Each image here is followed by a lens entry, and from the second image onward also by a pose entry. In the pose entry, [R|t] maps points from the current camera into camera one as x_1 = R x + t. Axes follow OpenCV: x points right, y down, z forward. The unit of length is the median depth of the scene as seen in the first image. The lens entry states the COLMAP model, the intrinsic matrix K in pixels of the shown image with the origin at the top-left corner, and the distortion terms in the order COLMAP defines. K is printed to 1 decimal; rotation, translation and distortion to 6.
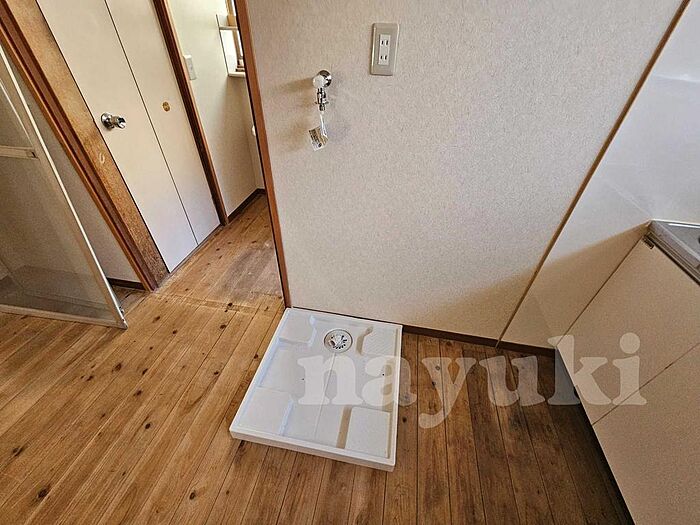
lens RADIAL K [[286.5, 0, 351.4], [0, 286.5, 259.6], [0, 0, 1]] dist [-0.016809, 0.000300]
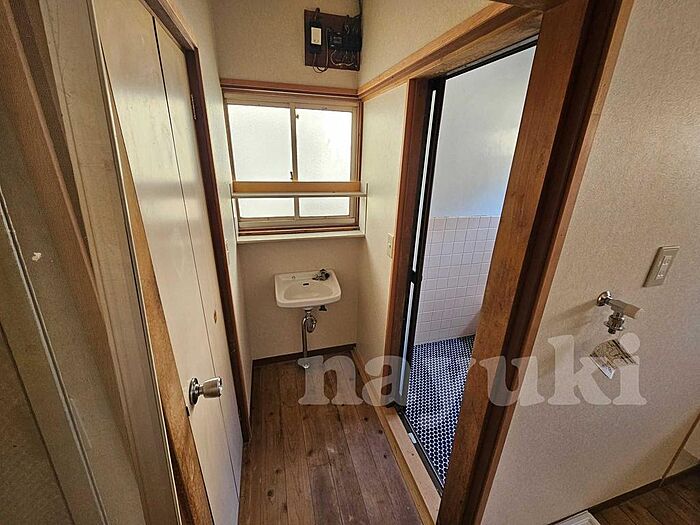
lens RADIAL K [[286.5, 0, 351.4], [0, 286.5, 259.6], [0, 0, 1]] dist [-0.016809, 0.000300]
pose [[0.897921, -0.151242, 0.413356, -0.953314], [0.269825, 0.931100, -0.245454, -0.622672], [-0.347752, 0.331932, 0.876863, 0.390364]]
